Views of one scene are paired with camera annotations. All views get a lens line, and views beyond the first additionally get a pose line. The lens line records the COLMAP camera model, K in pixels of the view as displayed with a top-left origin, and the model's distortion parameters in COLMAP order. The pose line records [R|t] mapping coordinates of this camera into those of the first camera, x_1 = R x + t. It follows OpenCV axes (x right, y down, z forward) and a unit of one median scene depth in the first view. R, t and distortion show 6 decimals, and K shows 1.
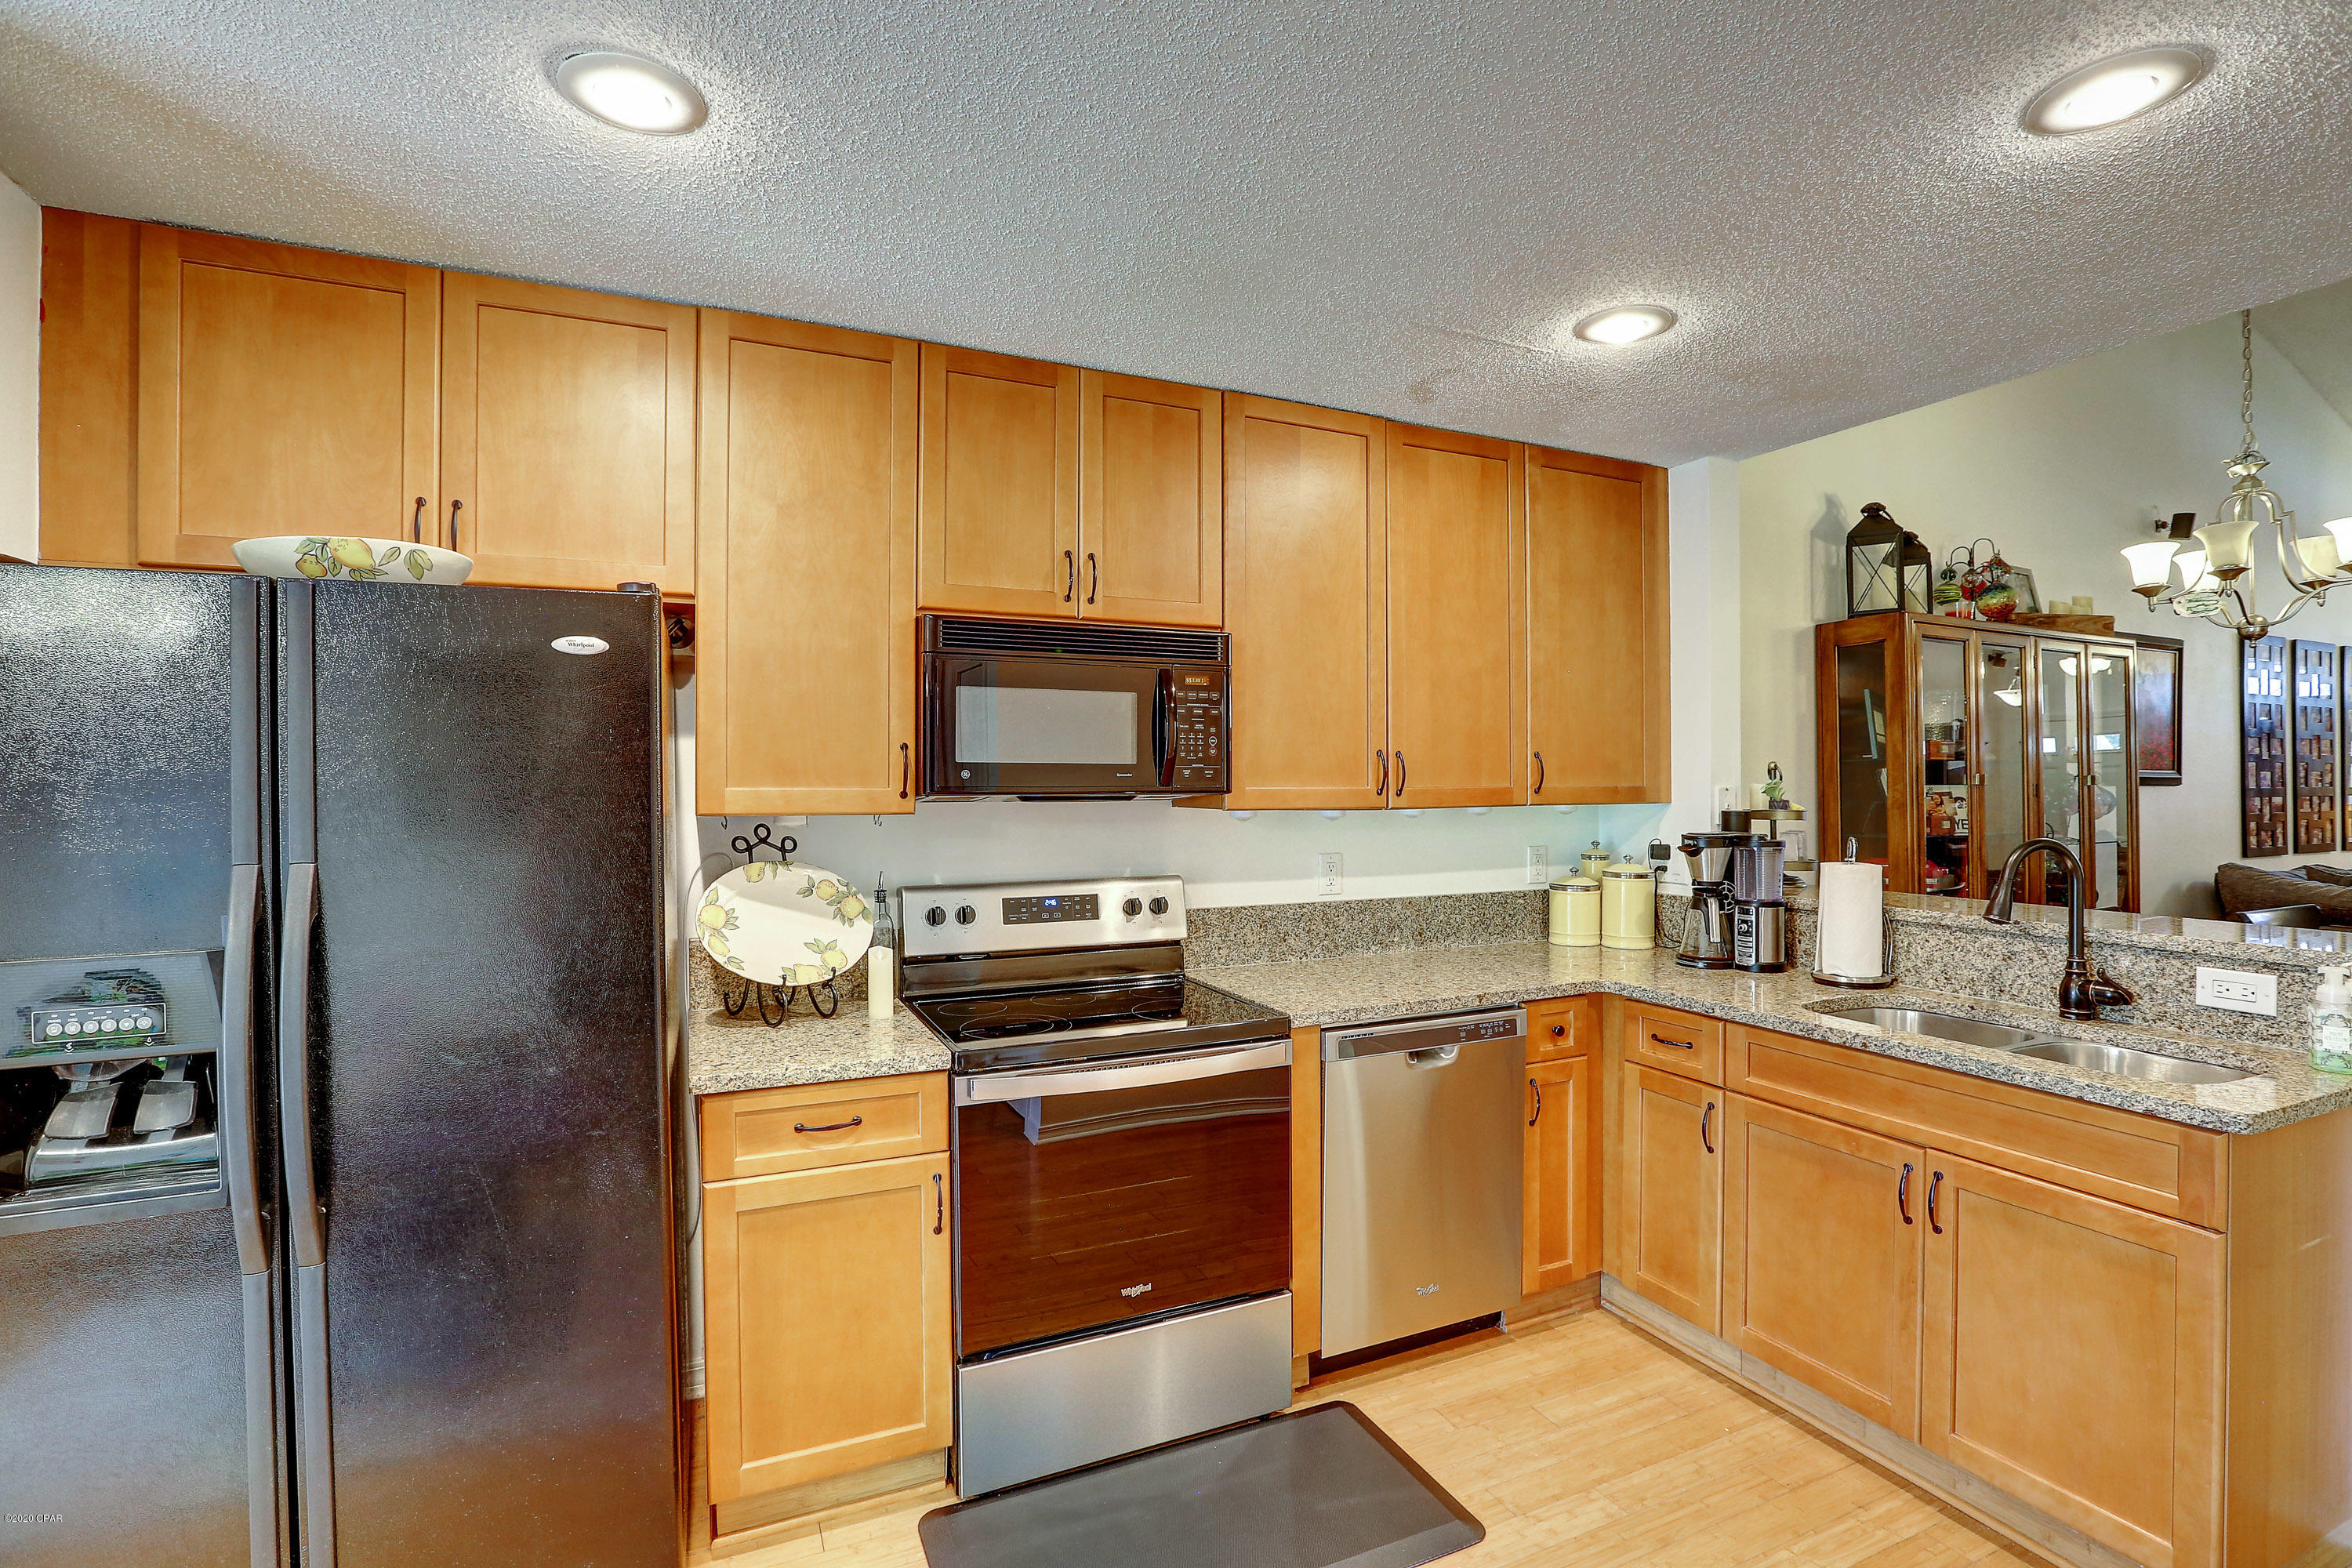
lens RADIAL K [[1065.8, 0, 1171.3], [0, 1065.8, 778.9], [0, 0, 1]] dist [-0.034281, 0.008904]
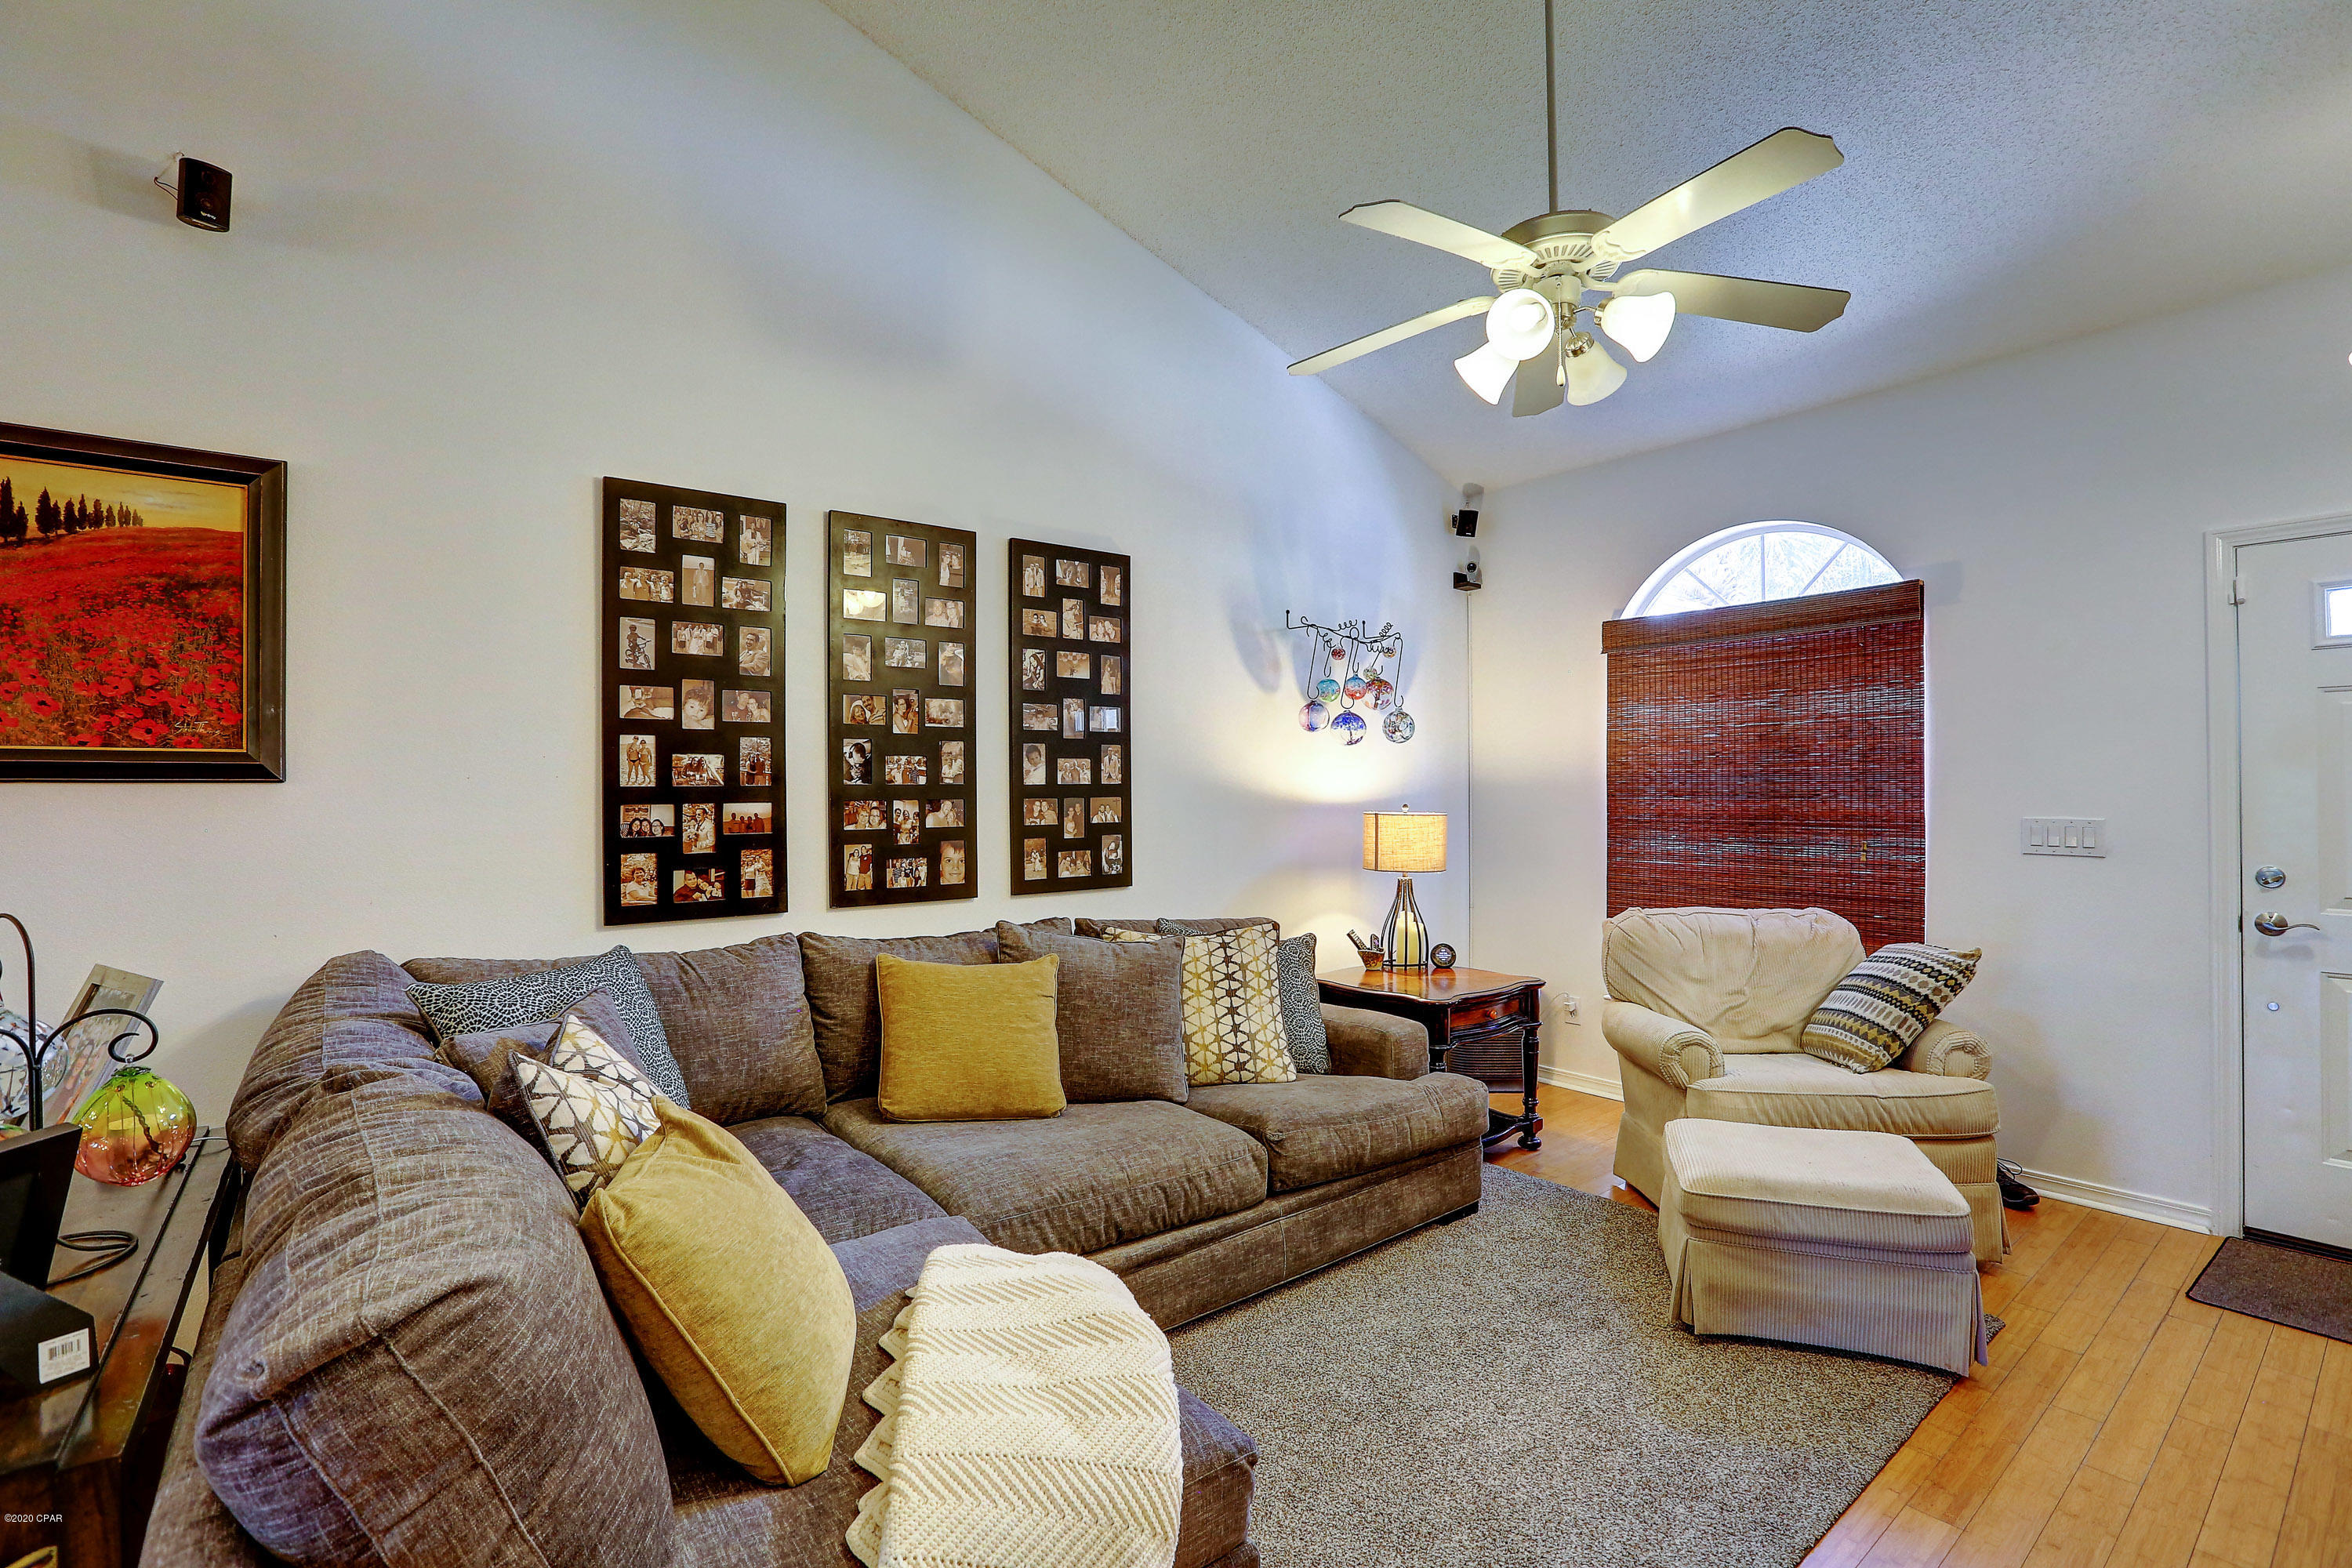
lens RADIAL K [[1065.8, 0, 1171.3], [0, 1065.8, 778.9], [0, 0, 1]] dist [-0.034281, 0.008904]
pose [[0.972069, -0.002119, 0.234685, 2.608199], [0.003836, 0.999969, -0.006859, 0.023516], [-0.234664, 0.007567, 0.972047, 0.983249]]
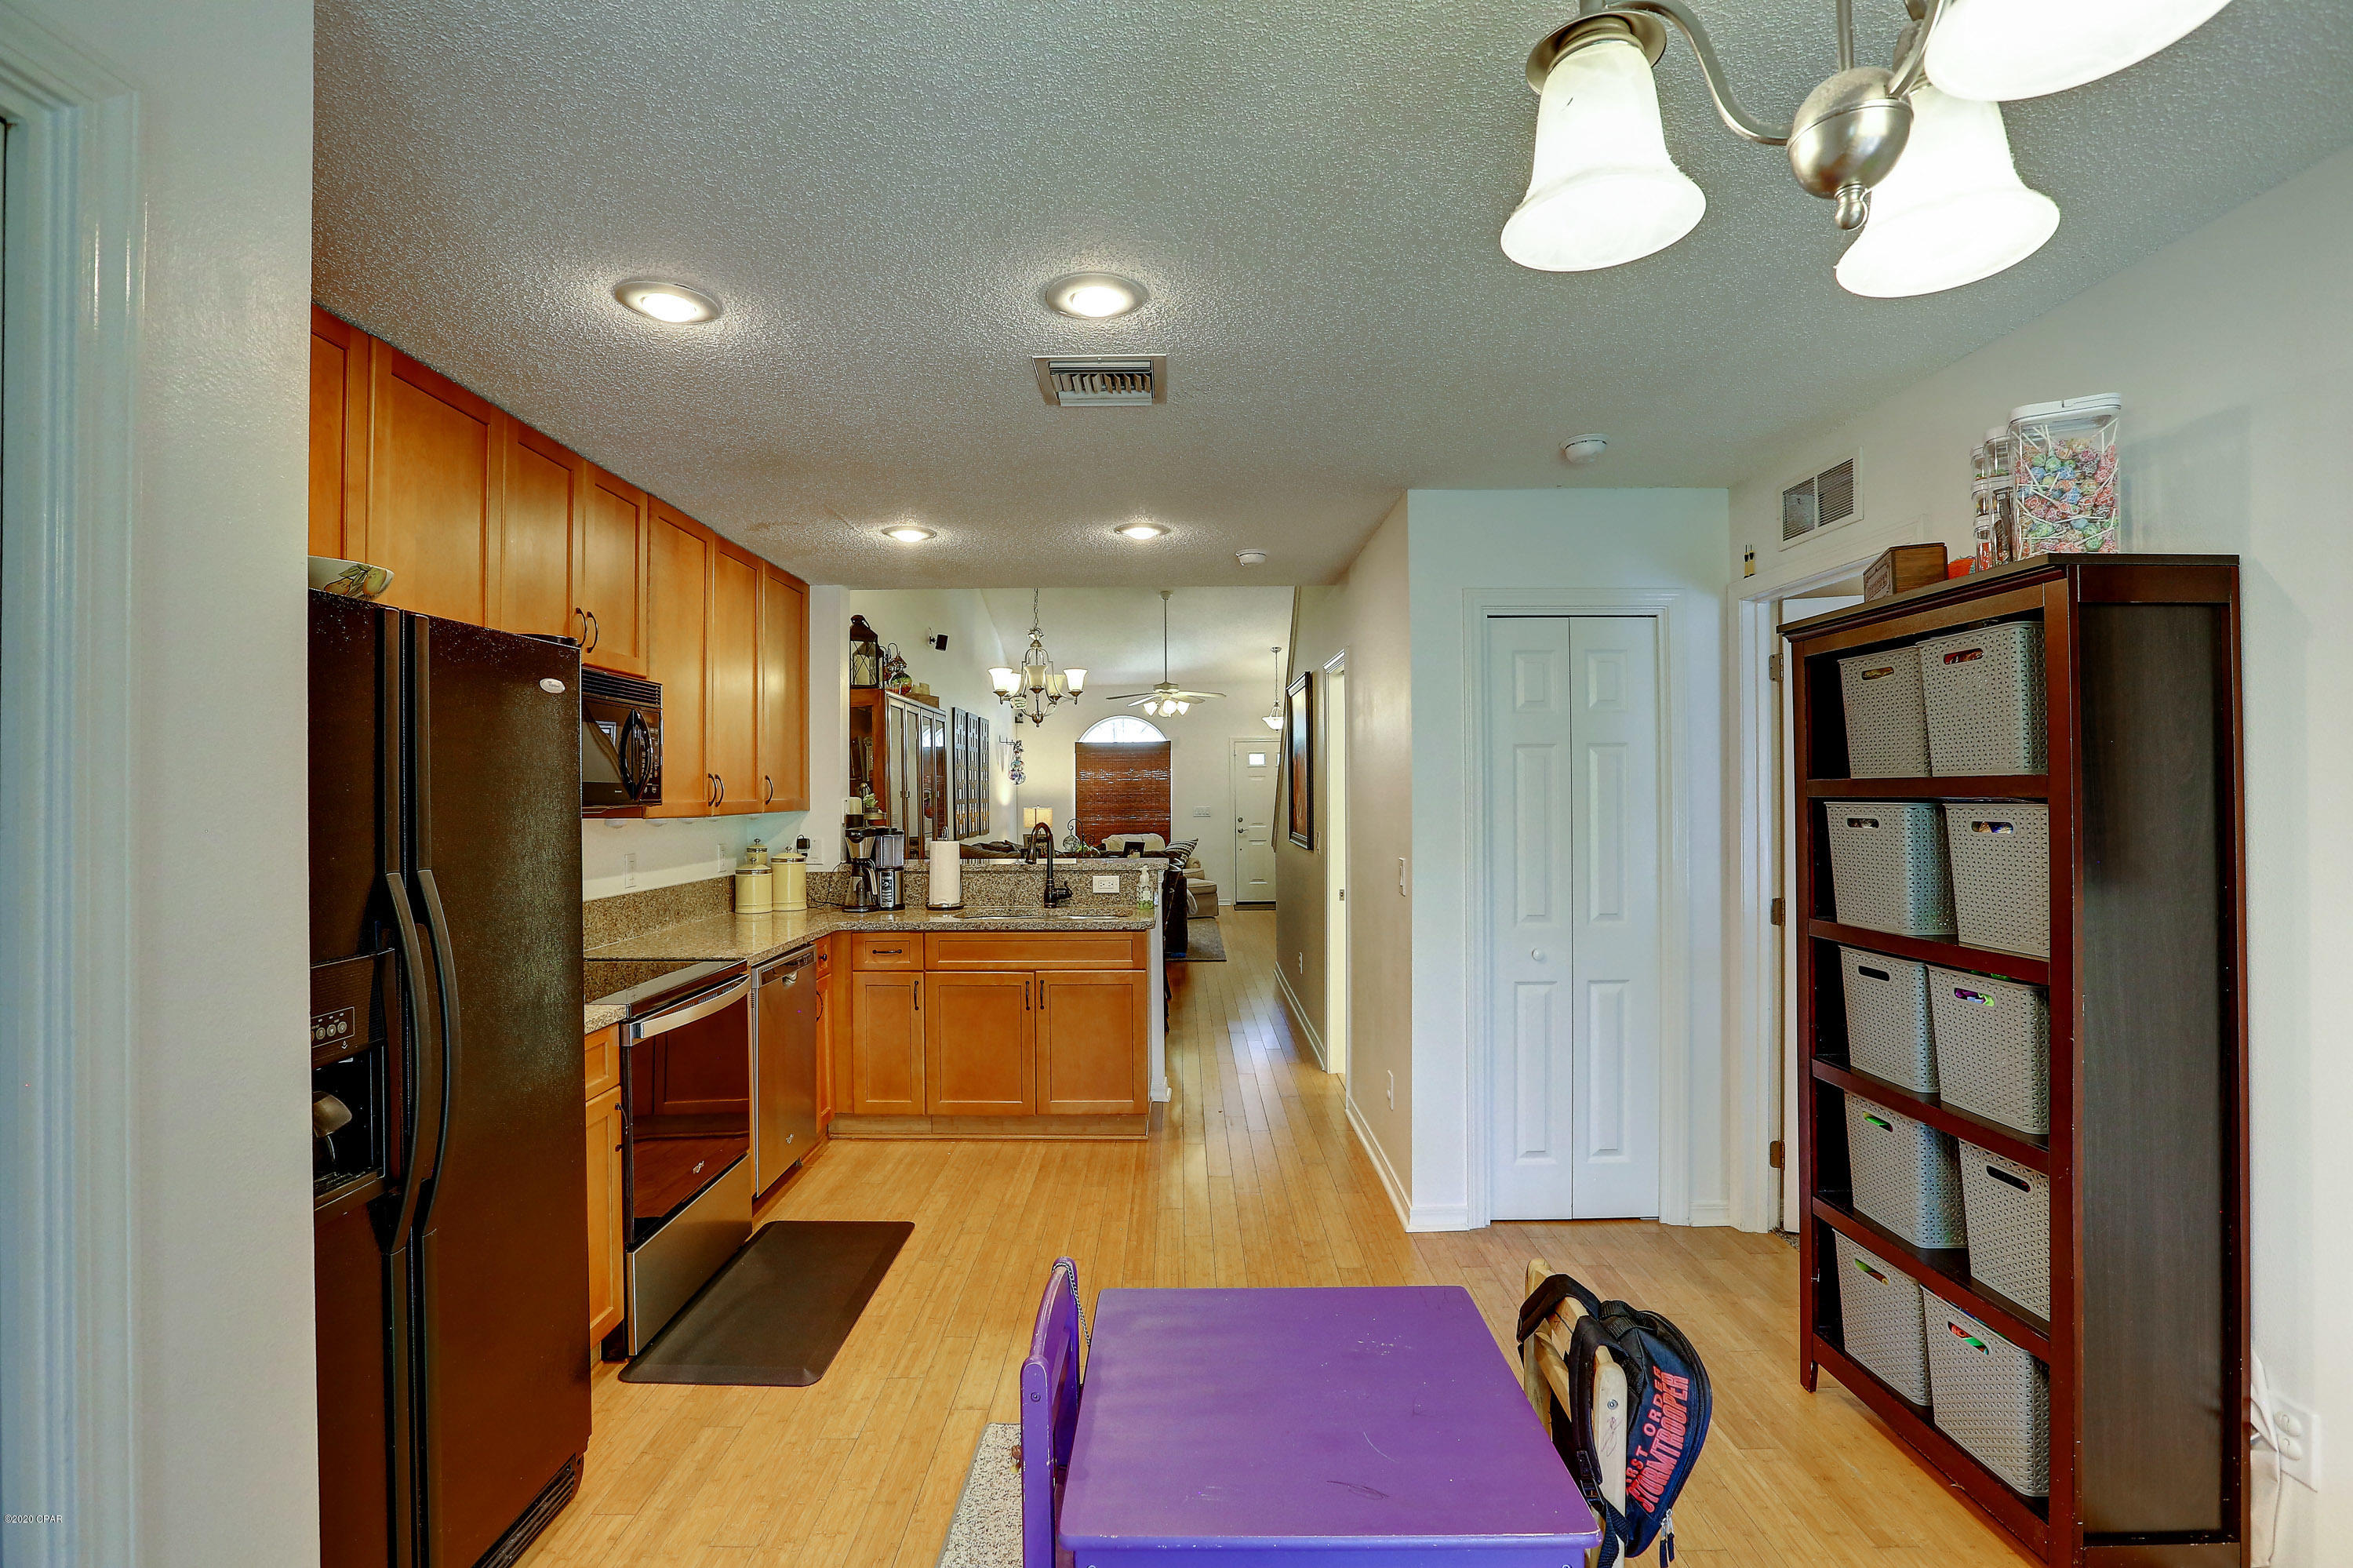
lens RADIAL K [[1066.3, 0, 1171.8], [0, 1066.3, 778.9], [0, 0, 1]] dist [-0.034281, 0.008904]
pose [[0.425108, 0.011208, 0.905073, -0.861755], [0.003786, 0.999893, -0.014160, 0.002147], [-0.905135, 0.009446, 0.425020, -0.117985]]
